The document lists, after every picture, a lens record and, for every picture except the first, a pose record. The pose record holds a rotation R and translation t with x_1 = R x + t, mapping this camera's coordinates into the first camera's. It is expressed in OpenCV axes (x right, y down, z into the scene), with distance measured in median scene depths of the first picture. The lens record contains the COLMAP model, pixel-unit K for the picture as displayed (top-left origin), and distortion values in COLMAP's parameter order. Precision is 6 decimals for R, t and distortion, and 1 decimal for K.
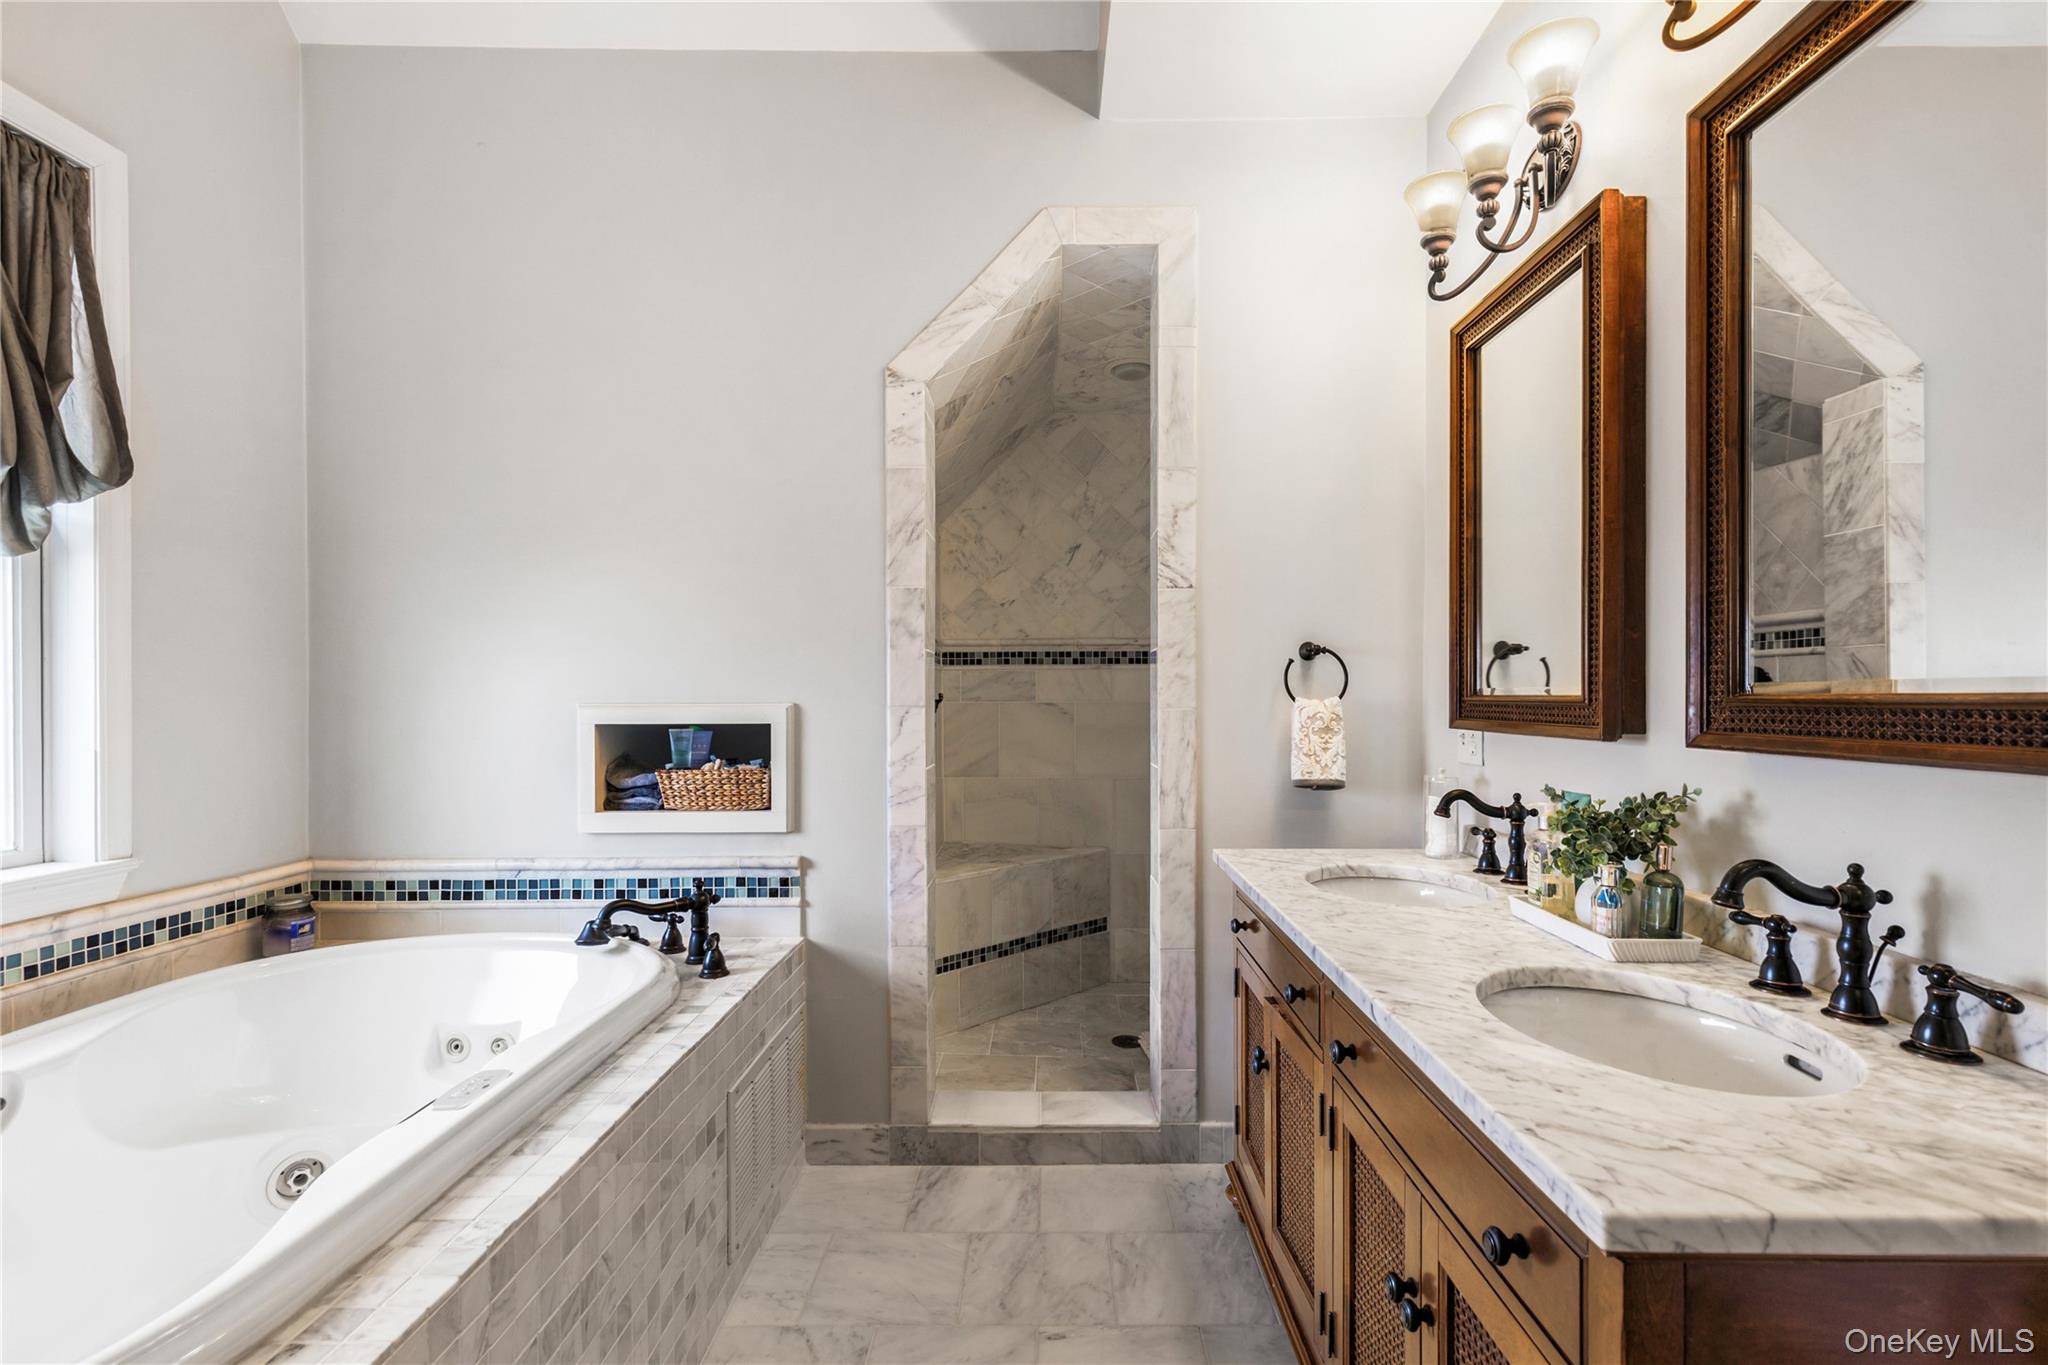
lens RADIAL K [[936.7, 0, 1024.7], [0, 936.7, 689.9], [0, 0, 1]] dist [0.009570, -0.001020]
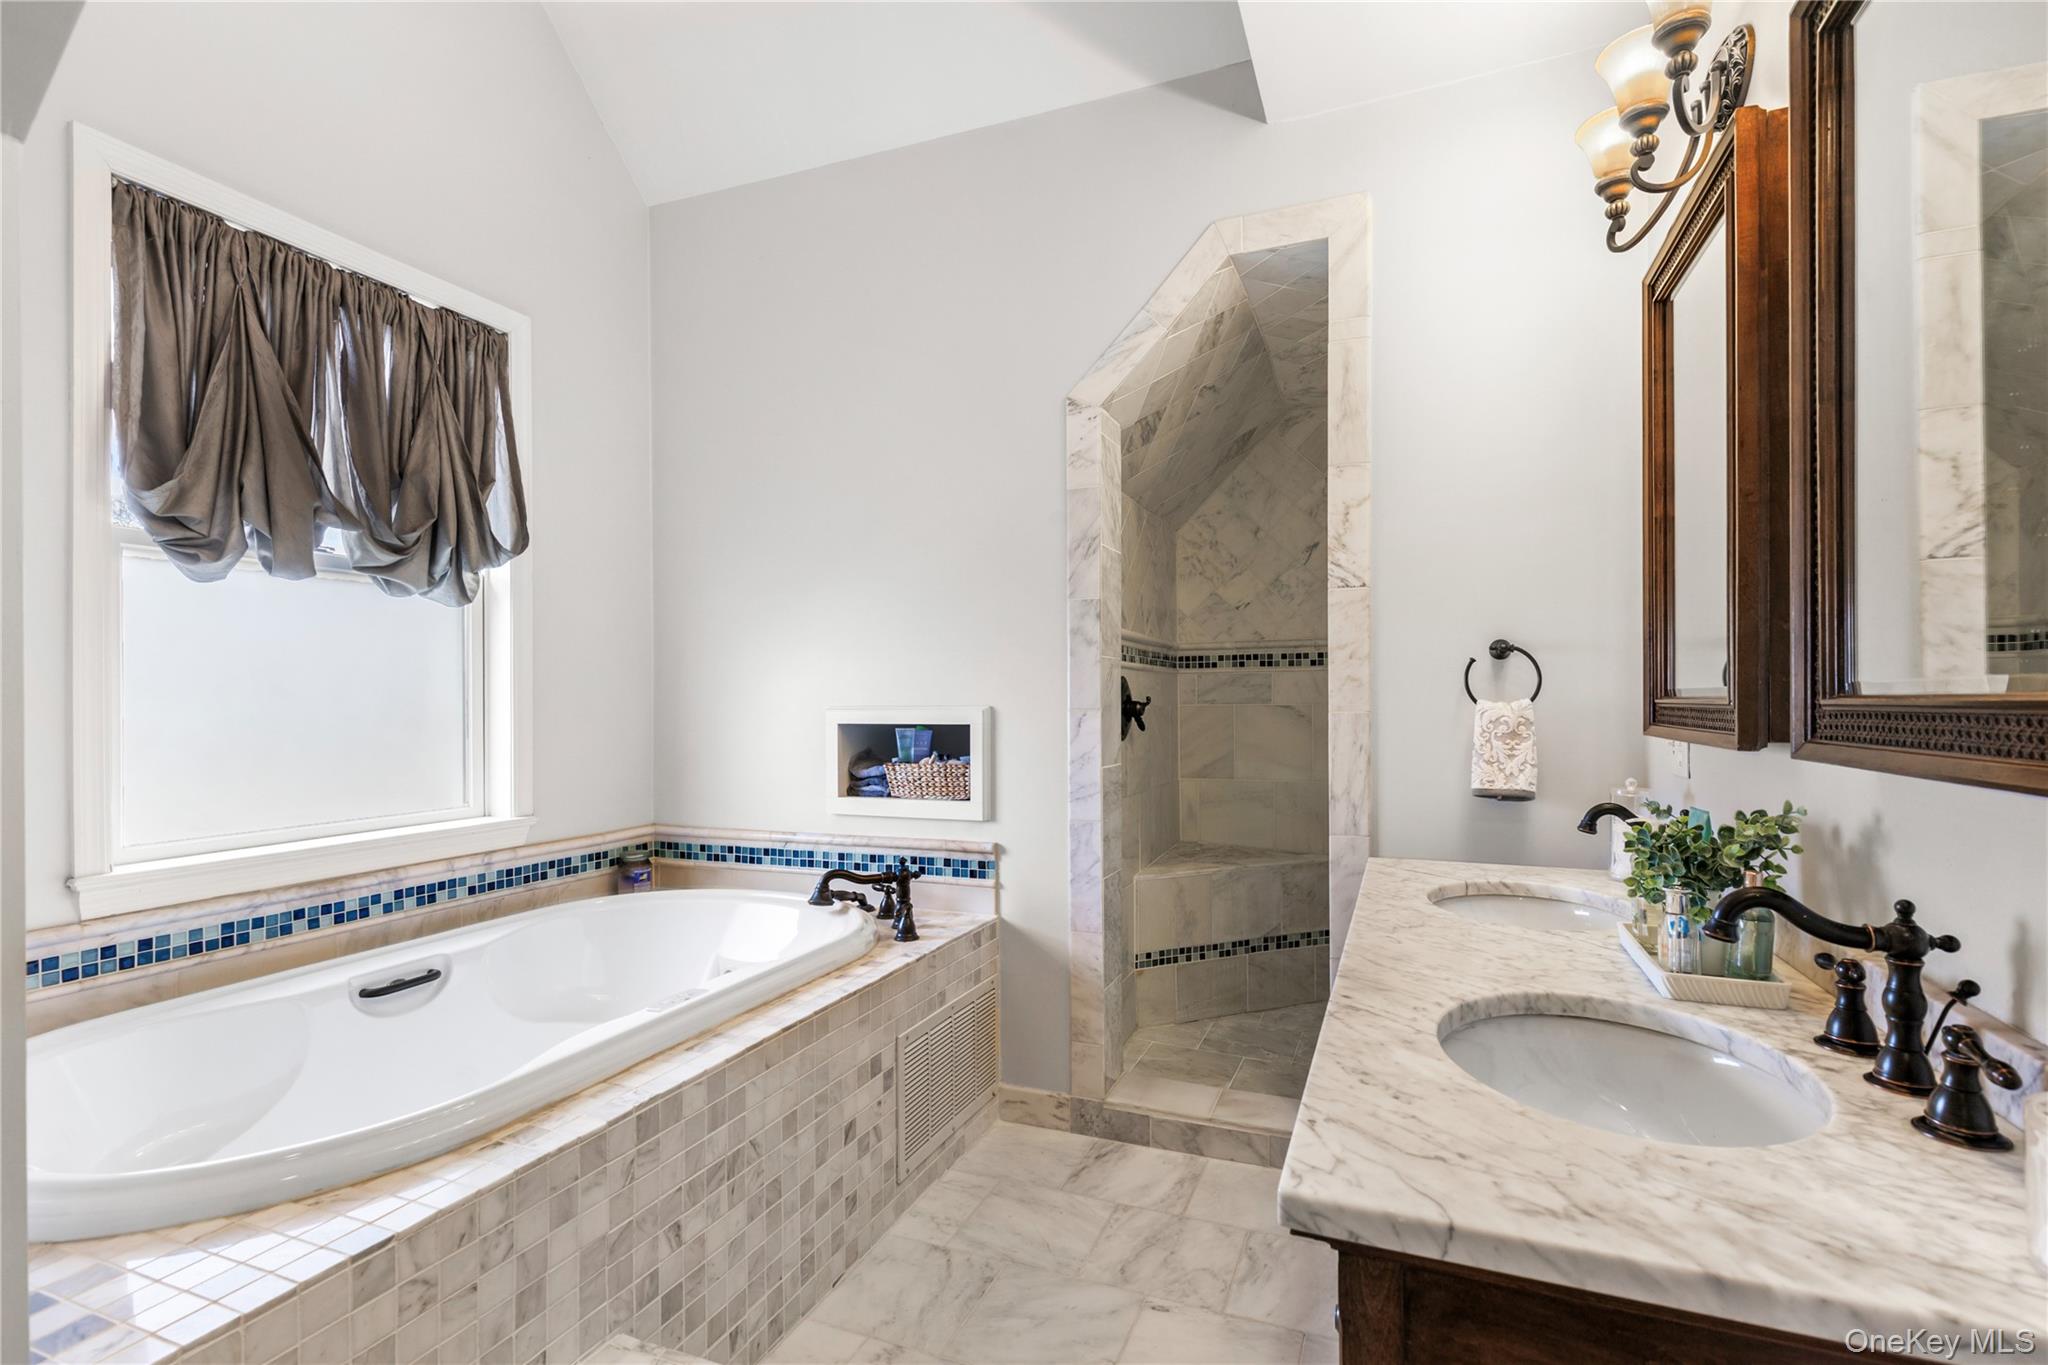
lens RADIAL K [[936.7, 0, 1033.0], [0, 936.7, 688.1], [0, 0, 1]] dist [0.009570, -0.001020]
pose [[0.929823, -0.007440, -0.367933, 0.268578], [0.005847, 0.999968, -0.005444, -0.001191], [0.367961, 0.002911, 0.929837, -0.029745]]
